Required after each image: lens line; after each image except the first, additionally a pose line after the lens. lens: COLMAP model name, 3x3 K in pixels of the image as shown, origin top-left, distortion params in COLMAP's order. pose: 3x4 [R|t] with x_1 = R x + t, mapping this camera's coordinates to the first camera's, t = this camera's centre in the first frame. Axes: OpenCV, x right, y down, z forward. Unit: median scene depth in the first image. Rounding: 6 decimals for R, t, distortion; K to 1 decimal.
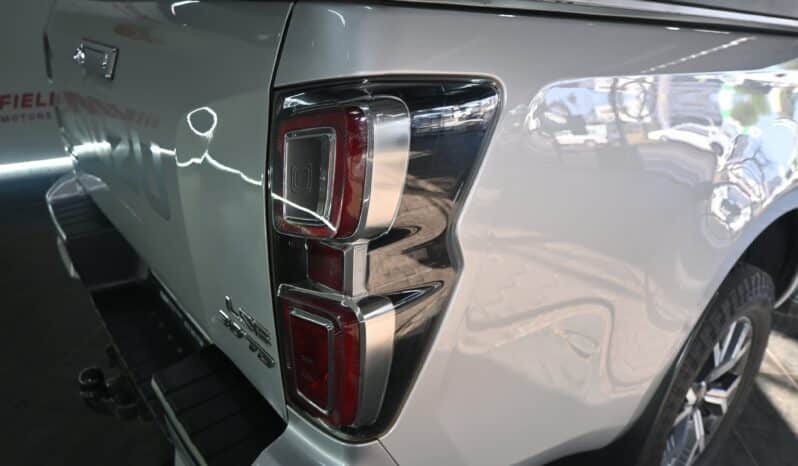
lens RADIAL K [[545.4, 0, 409.1], [0, 545.4, 234.5], [0, 0, 1]] dist [0.001743, 0.001266]
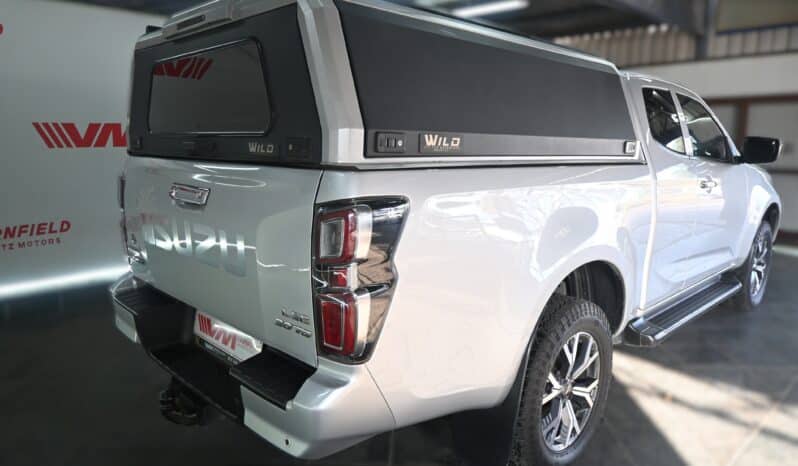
lens RADIAL K [[545.4, 0, 409.1], [0, 545.4, 234.5], [0, 0, 1]] dist [0.001743, 0.001266]
pose [[0.994970, -0.049428, 0.087130, -0.027019], [0.066296, 0.976965, -0.202841, 0.197523], [-0.075097, 0.207597, 0.975328, -0.706577]]
